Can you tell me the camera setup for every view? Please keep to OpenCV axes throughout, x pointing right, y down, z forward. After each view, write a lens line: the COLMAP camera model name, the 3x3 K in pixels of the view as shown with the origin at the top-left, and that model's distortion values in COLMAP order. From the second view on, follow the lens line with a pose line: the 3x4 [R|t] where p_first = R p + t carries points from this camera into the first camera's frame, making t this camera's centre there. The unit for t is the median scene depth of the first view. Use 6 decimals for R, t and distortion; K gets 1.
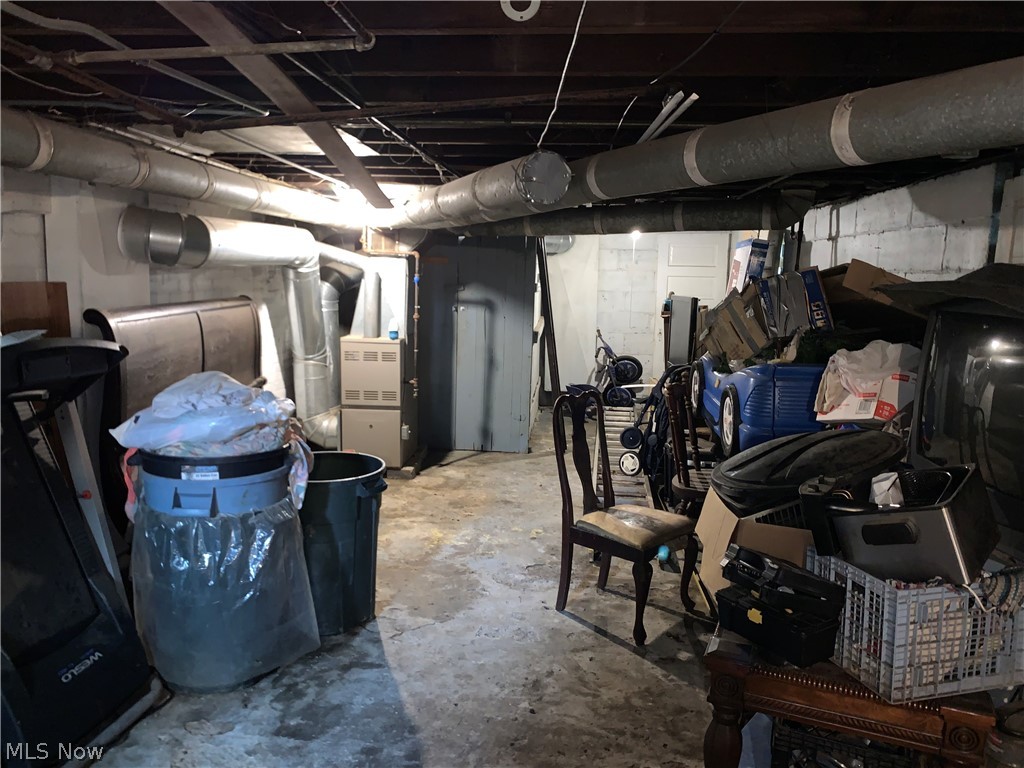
lens RADIAL K [[791.7, 0, 514.1], [0, 791.7, 388.8], [0, 0, 1]] dist [0.128469, -0.237862]
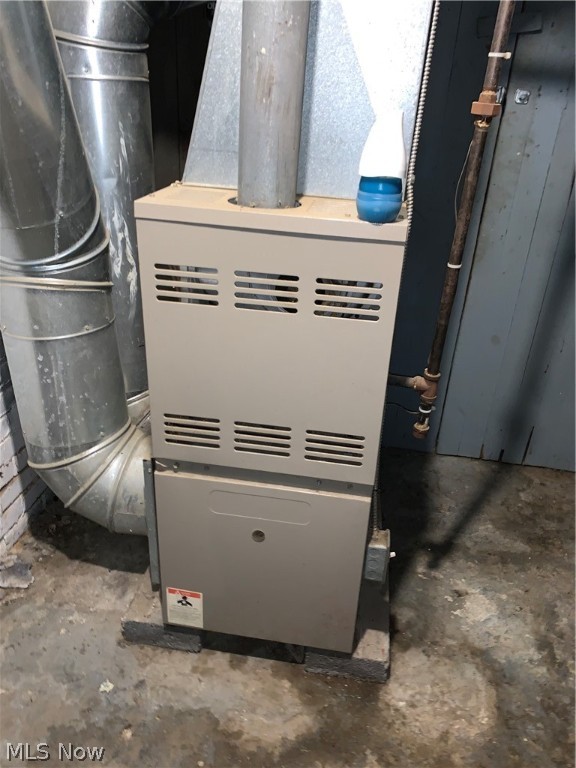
lens RADIAL K [[593.8, 0, 288.0], [0, 593.8, 384.0], [0, 0, 1]] dist [0.128469, -0.237862]
pose [[0.995261, 0.063419, -0.073718, -0.156143], [-0.038194, 0.952089, 0.303426, -0.066234], [0.089429, -0.299172, 0.949999, 0.808932]]
